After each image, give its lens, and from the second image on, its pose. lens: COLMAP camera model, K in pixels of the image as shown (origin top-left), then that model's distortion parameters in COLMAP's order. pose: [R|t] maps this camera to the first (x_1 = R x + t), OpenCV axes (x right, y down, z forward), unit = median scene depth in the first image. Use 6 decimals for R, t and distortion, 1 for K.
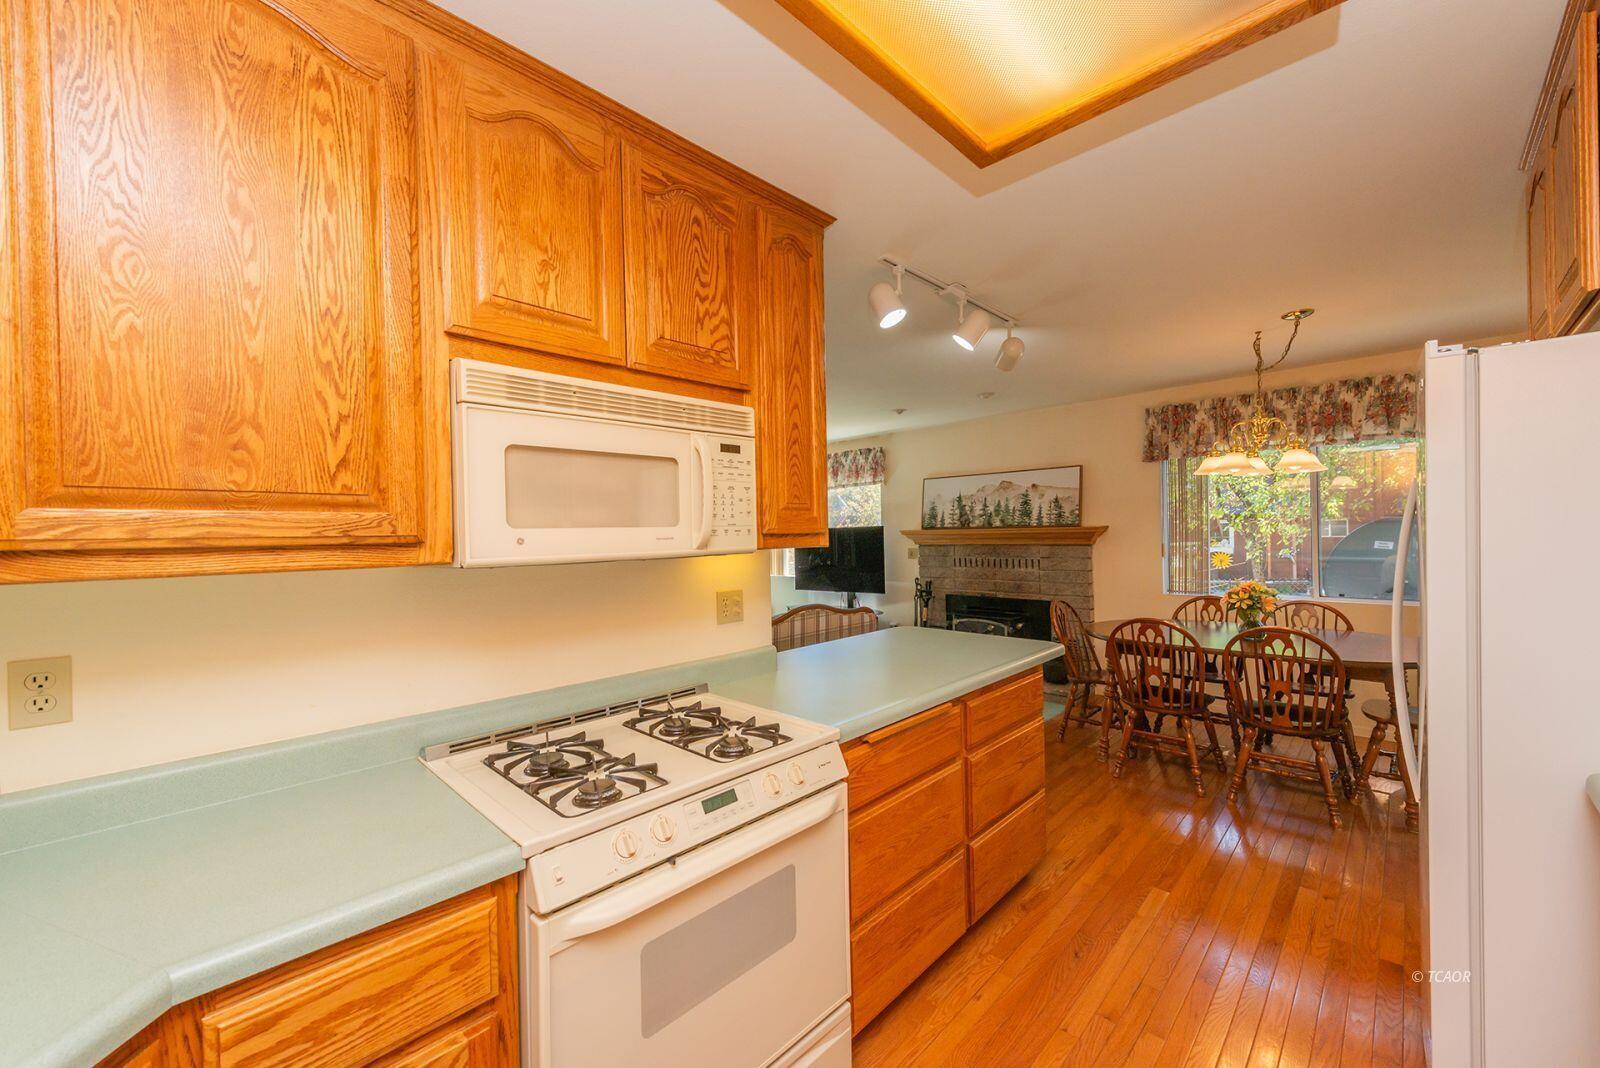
lens RADIAL K [[624.1, 0, 793.8], [0, 624.1, 543.0], [0, 0, 1]] dist [0.012212, -0.004476]
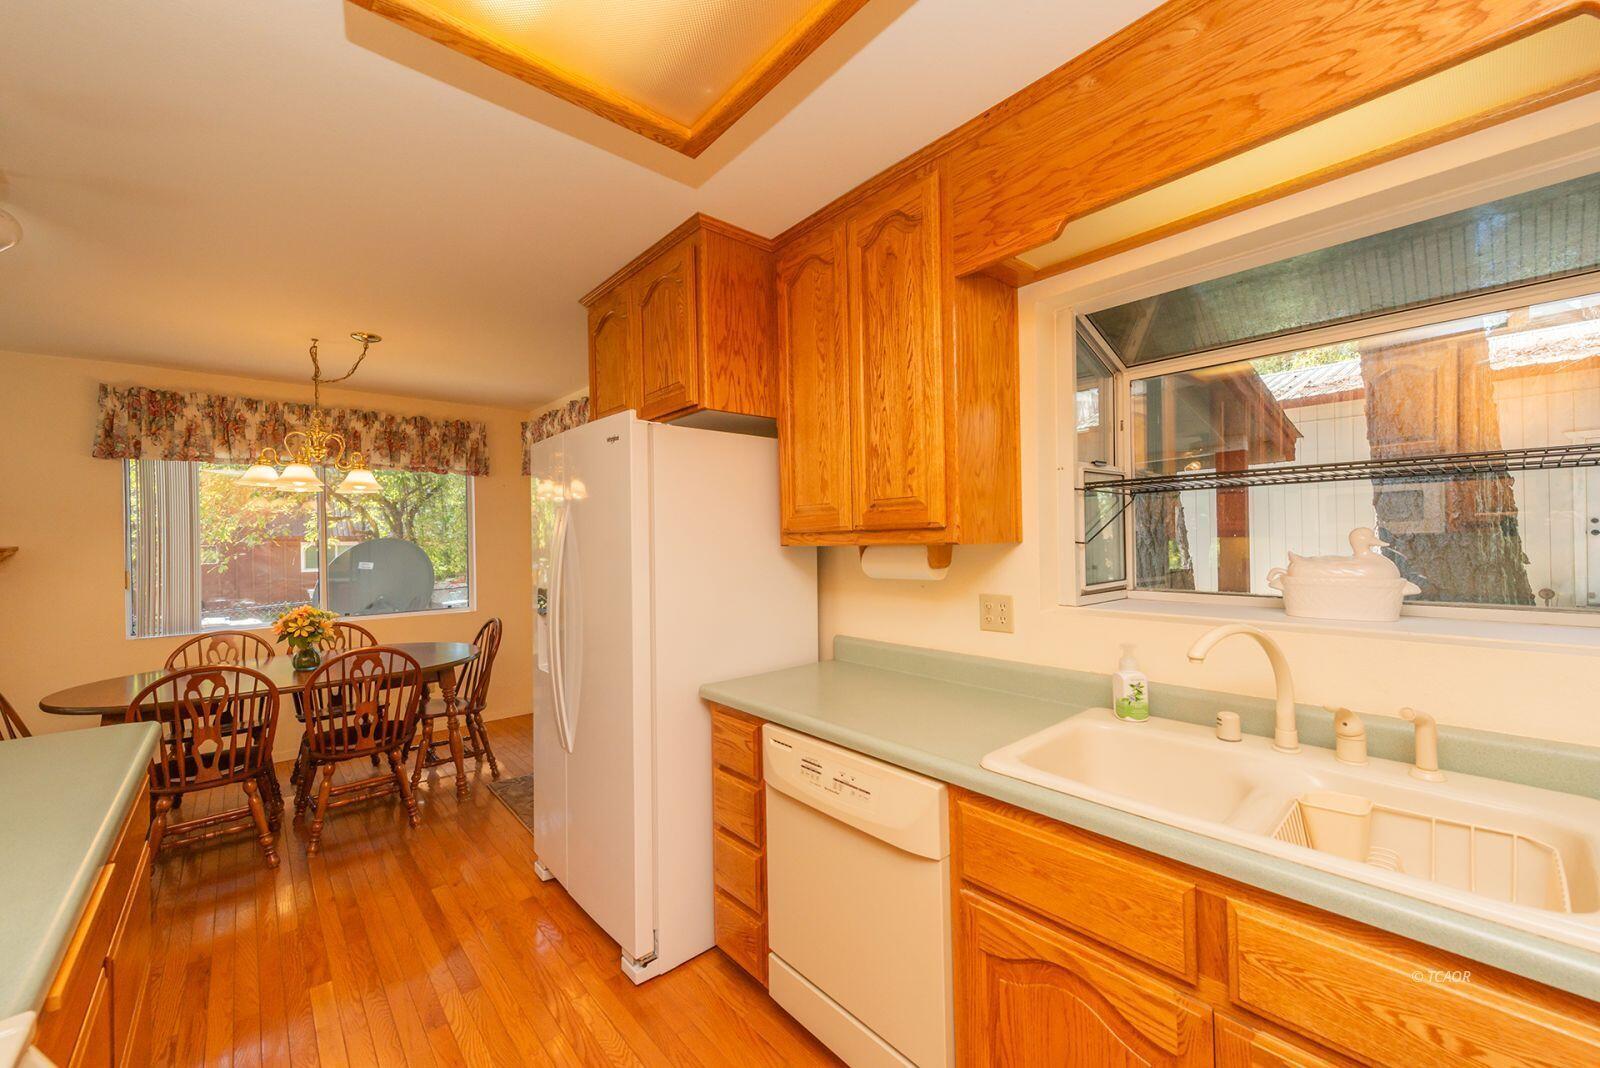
lens RADIAL K [[624.1, 0, 810.4], [0, 624.1, 535.2], [0, 0, 1]] dist [0.012212, -0.004476]
pose [[0.059794, 0.026364, 0.997863, -0.092878], [0.032375, 0.999074, -0.028336, 0.004838], [-0.997686, 0.034000, 0.058885, 0.133473]]
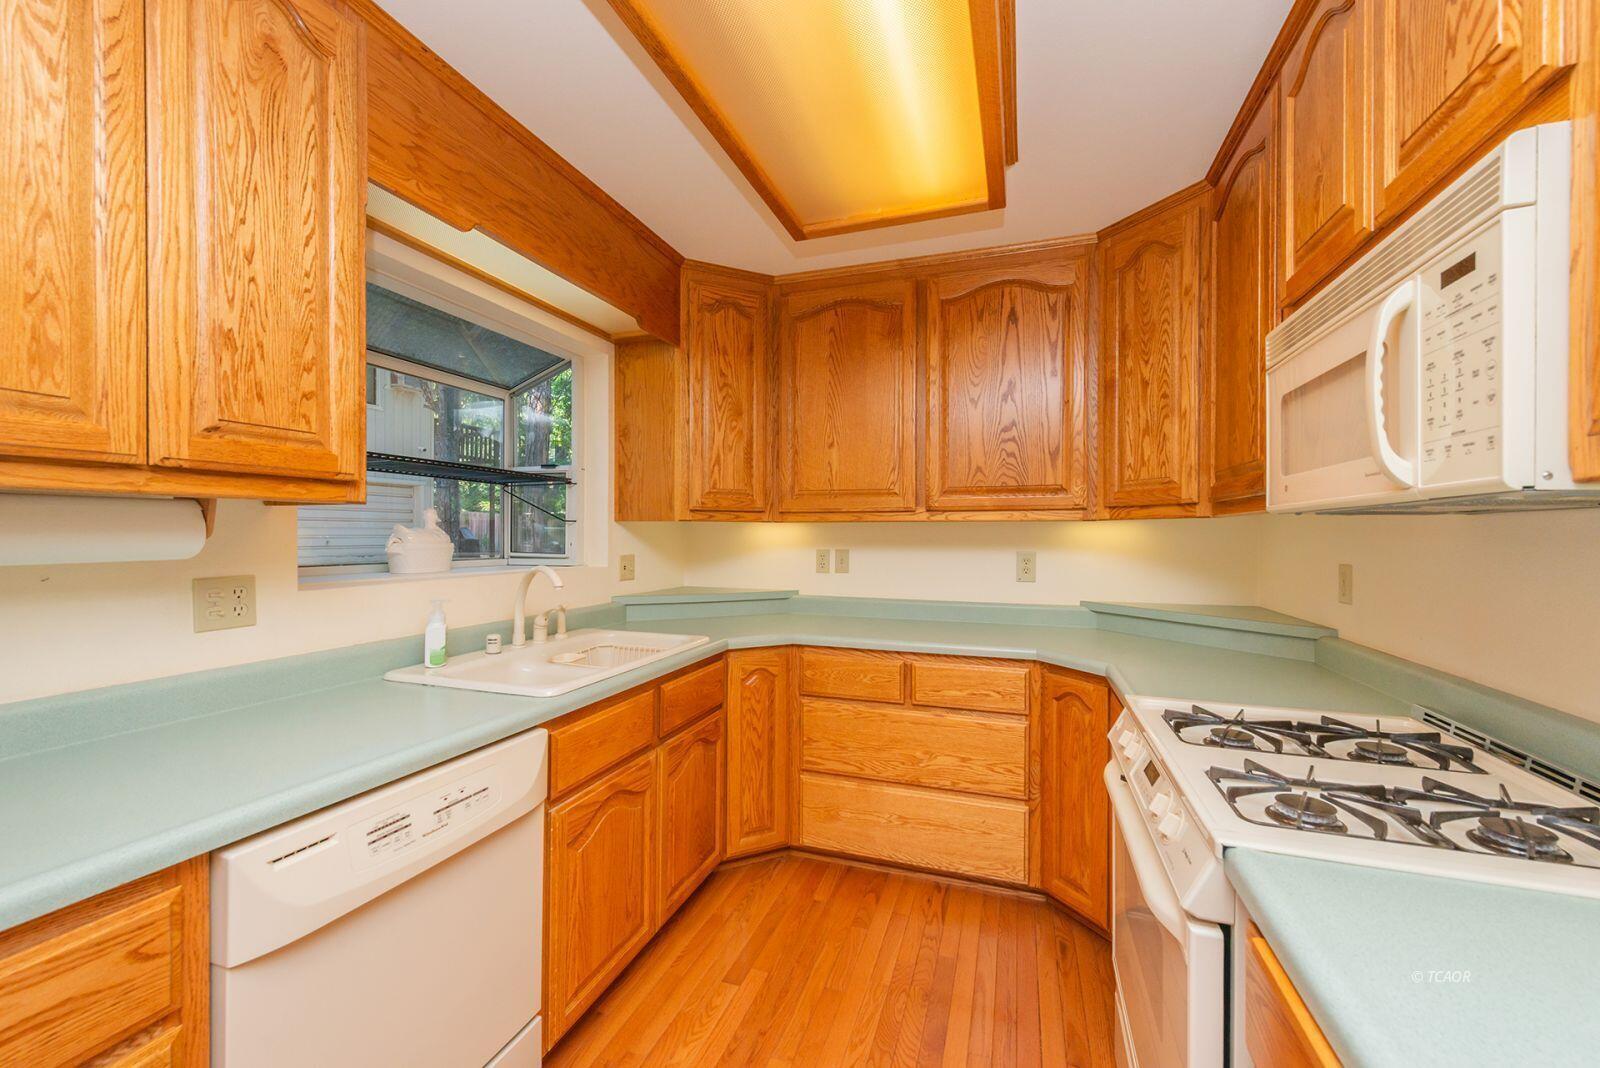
lens RADIAL K [[624.1, 0, 800.4], [0, 624.1, 534.3], [0, 0, 1]] dist [0.012212, -0.004476]
pose [[-0.902758, 0.020847, -0.429644, 0.152385], [0.012490, 0.999674, 0.022261, 0.011223], [0.429968, 0.014730, -0.902724, 0.365109]]
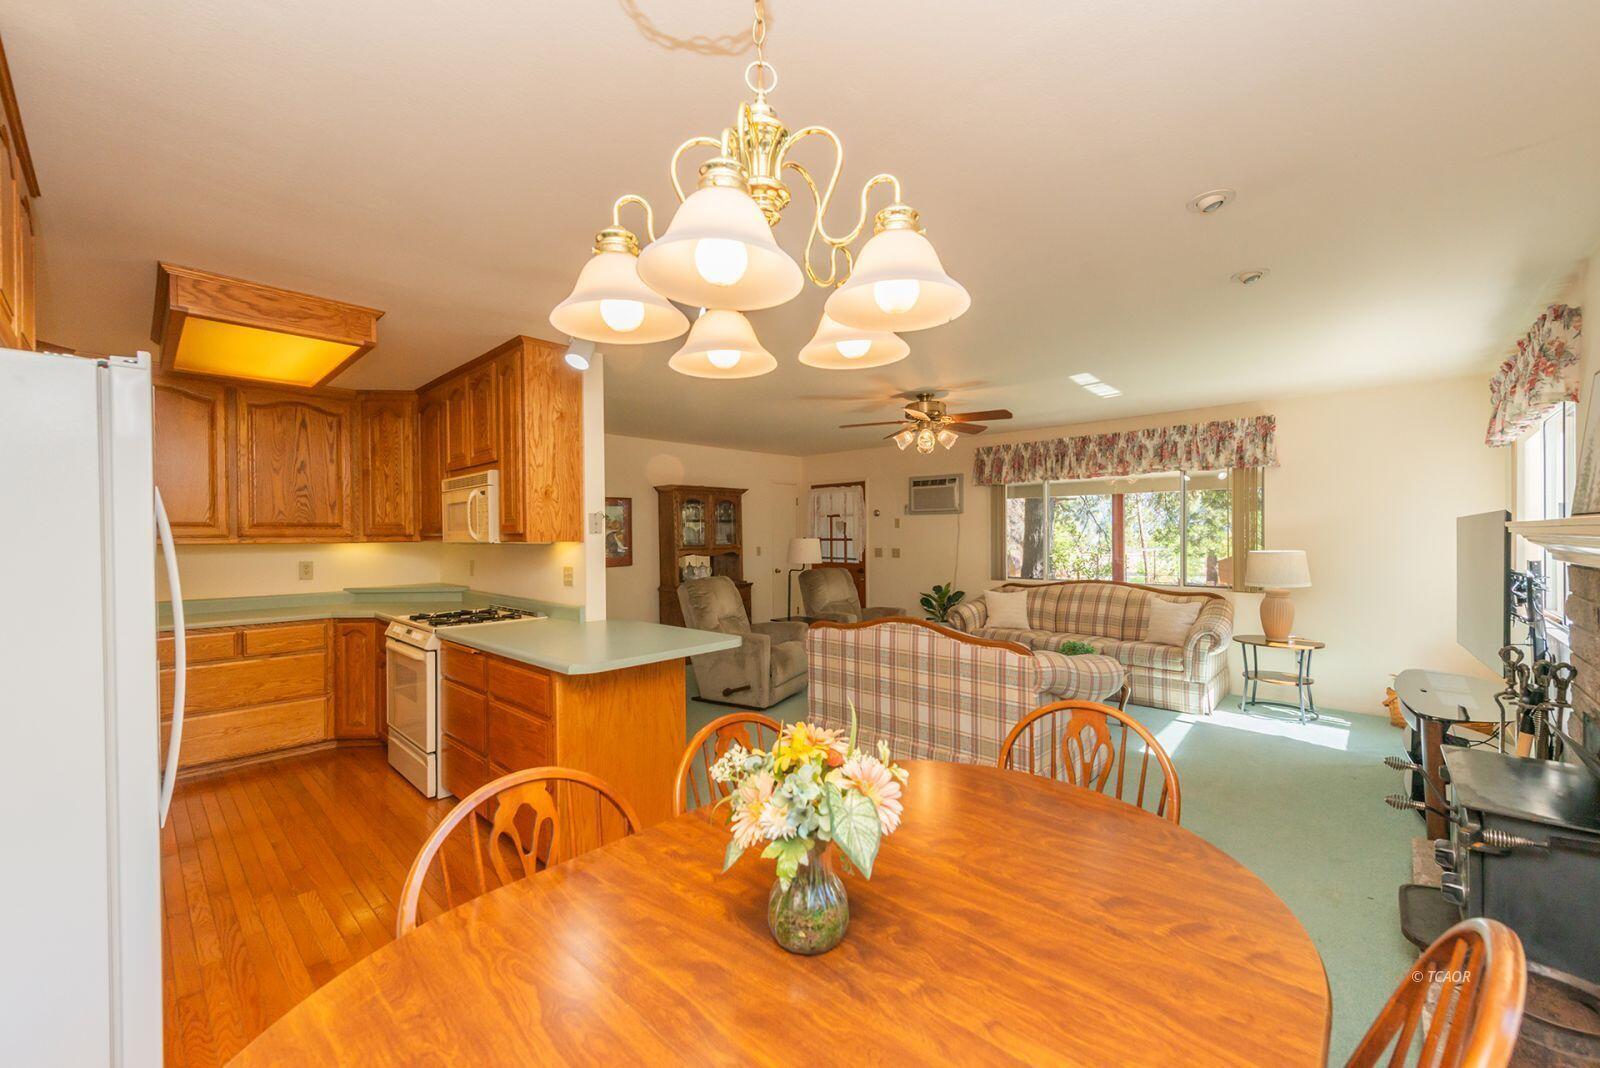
lens RADIAL K [[624.1, 0, 799.1], [0, 624.1, 547.8], [0, 0, 1]] dist [0.012212, -0.004476]
pose [[0.021078, 0.035870, -0.999134, 0.644981], [-0.008042, 0.999330, 0.035707, -0.015636], [0.999745, 0.007282, 0.021352, 0.636787]]
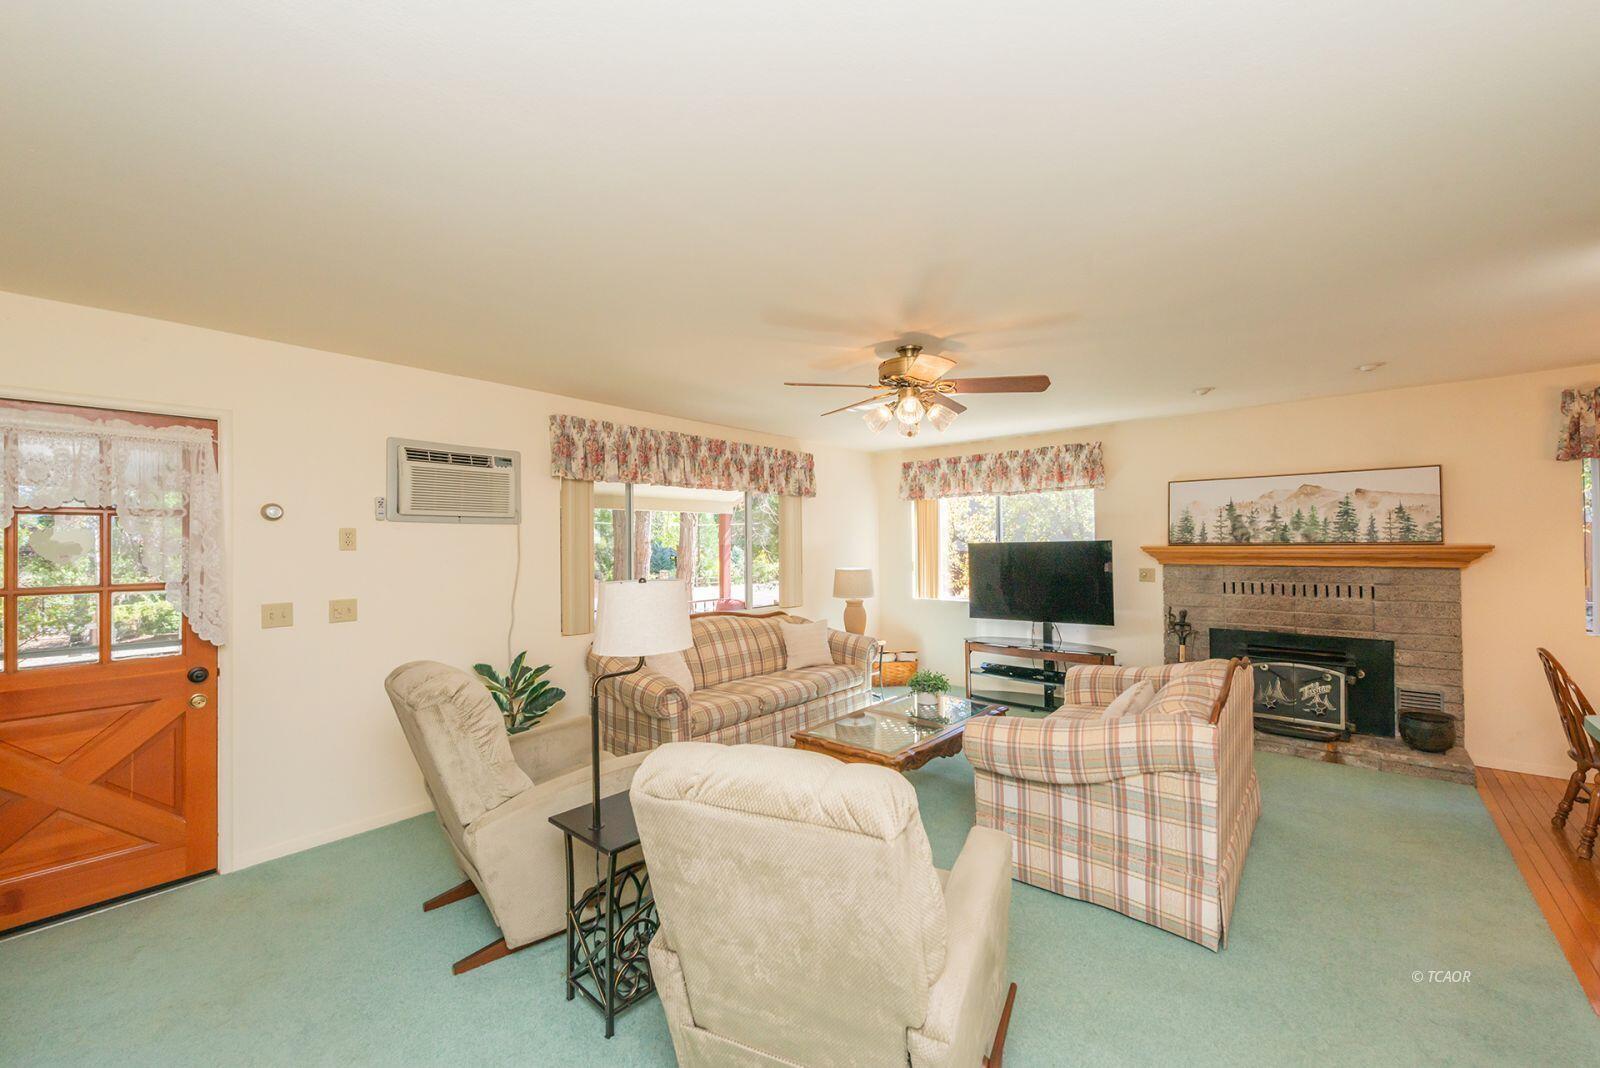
lens RADIAL K [[624.1, 0, 794.3], [0, 624.1, 538.9], [0, 0, 1]] dist [0.012212, -0.004476]
pose [[0.998158, 0.006169, 0.060357, -0.368178], [-0.004949, 0.999781, -0.020353, -0.012850], [-0.060470, 0.020017, 0.997969, 0.265842]]
